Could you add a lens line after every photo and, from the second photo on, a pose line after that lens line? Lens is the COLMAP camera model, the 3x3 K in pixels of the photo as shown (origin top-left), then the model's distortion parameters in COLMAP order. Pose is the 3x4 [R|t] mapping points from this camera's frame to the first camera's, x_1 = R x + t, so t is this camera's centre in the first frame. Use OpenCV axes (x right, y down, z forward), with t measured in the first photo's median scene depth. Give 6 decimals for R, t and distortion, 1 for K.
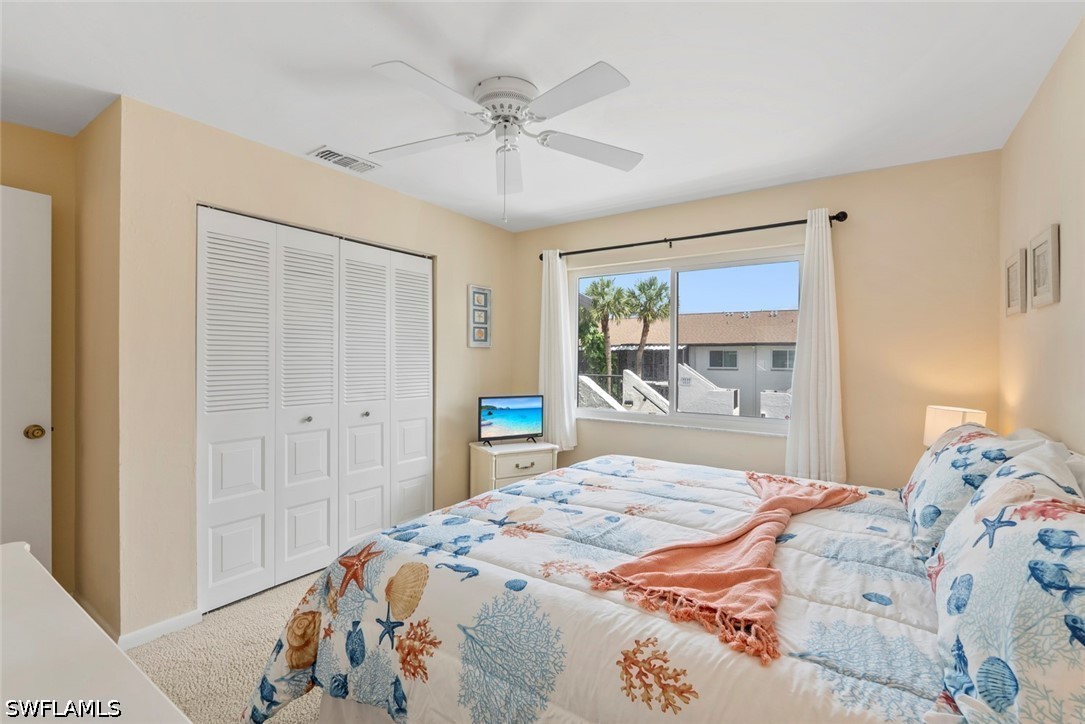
lens RADIAL K [[481.7, 0, 543.0], [0, 481.7, 364.2], [0, 0, 1]] dist [-0.001419, -0.000148]
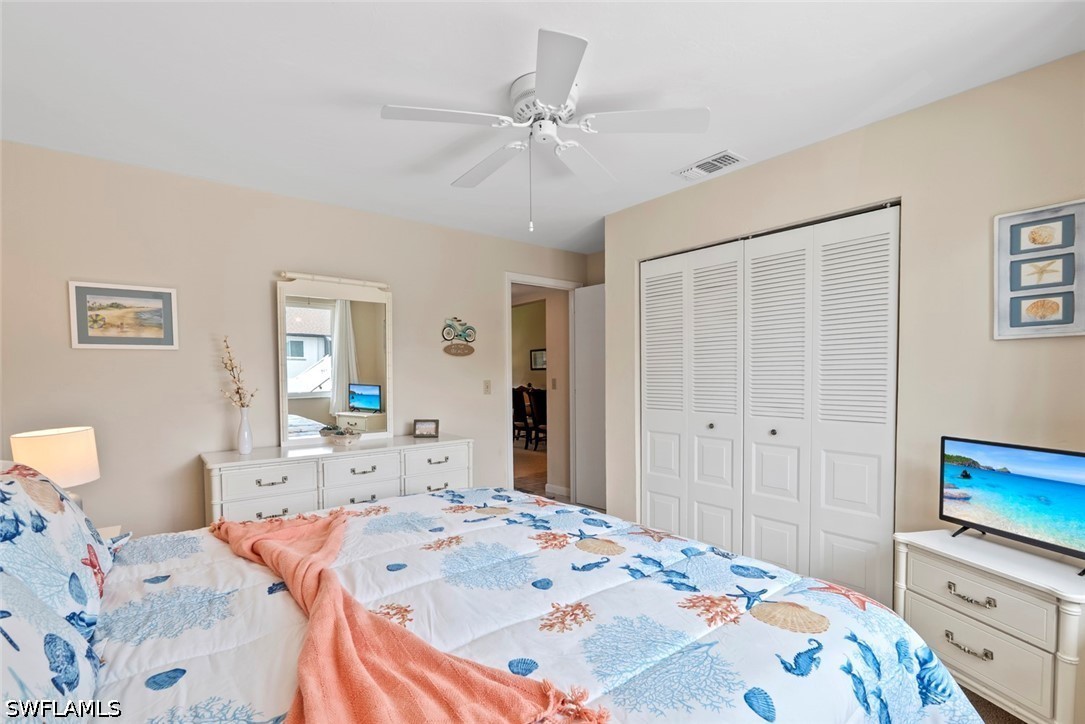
lens RADIAL K [[520.5, 0, 556.7], [0, 520.5, 399.2], [0, 0, 1]] dist [-0.001726, 0.014812]
pose [[-0.273608, 0.045172, -0.960780, 0.665373], [-0.003499, 0.998843, 0.047958, 0.001672], [0.961835, 0.016484, -0.273133, 0.929934]]
